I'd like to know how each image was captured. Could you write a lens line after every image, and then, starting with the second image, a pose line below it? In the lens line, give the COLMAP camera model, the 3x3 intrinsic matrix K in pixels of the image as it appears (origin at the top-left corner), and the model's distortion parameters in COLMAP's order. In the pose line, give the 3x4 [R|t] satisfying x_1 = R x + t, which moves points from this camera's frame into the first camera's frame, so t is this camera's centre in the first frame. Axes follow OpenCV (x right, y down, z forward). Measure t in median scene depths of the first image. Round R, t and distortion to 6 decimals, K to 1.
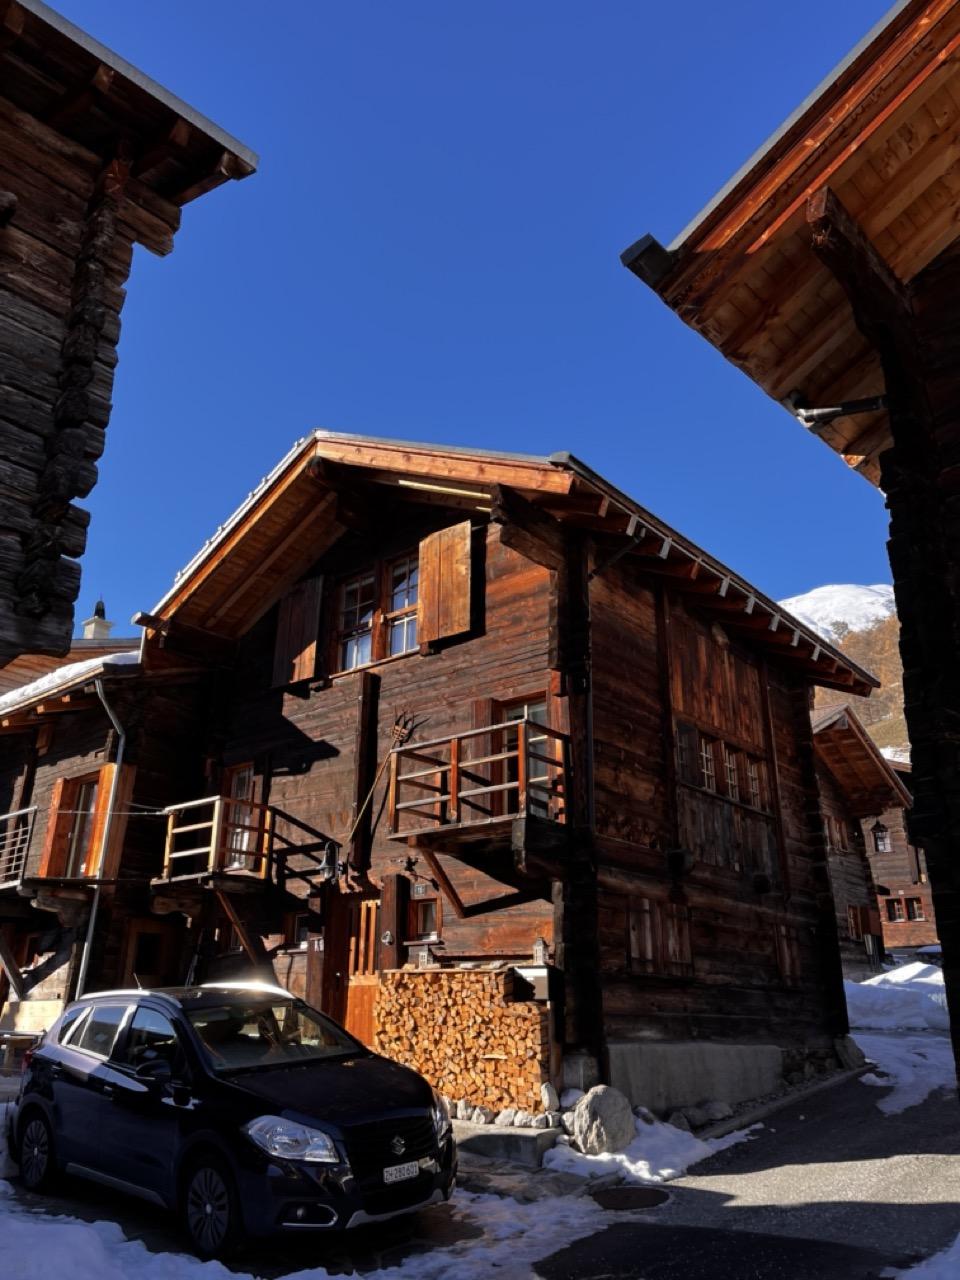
lens RADIAL K [[961.8, 0, 474.9], [0, 961.8, 642.6], [0, 0, 1]] dist [0.048354, -0.063172]
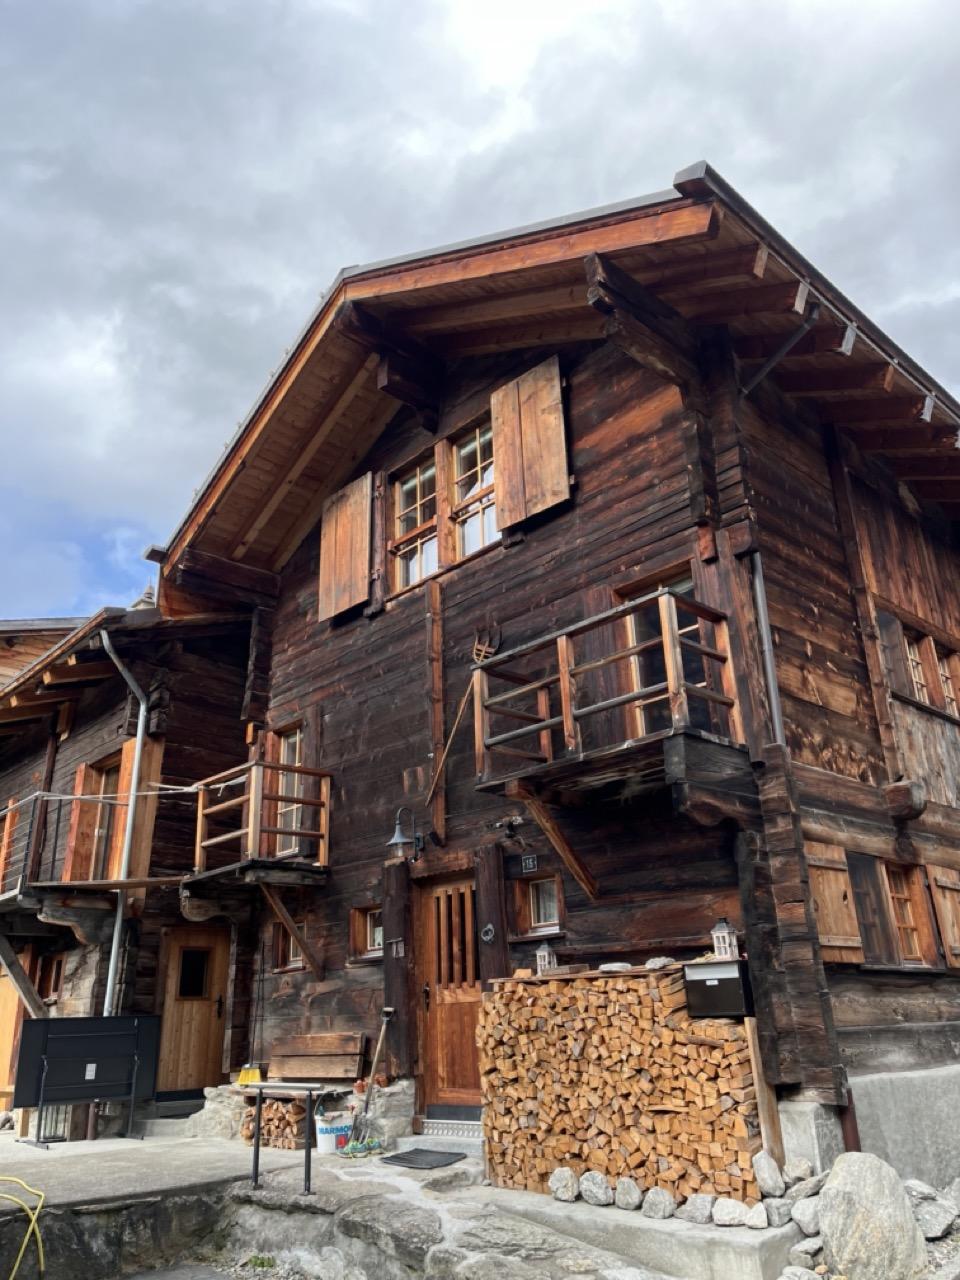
lens RADIAL K [[961.8, 0, 482.0], [0, 961.8, 635.2], [0, 0, 1]] dist [0.048354, -0.063172]
pose [[0.993116, -0.081591, -0.084048, -0.017761], [0.080809, 0.996649, -0.012671, 0.091550], [0.084800, 0.005792, 0.996381, 0.278926]]
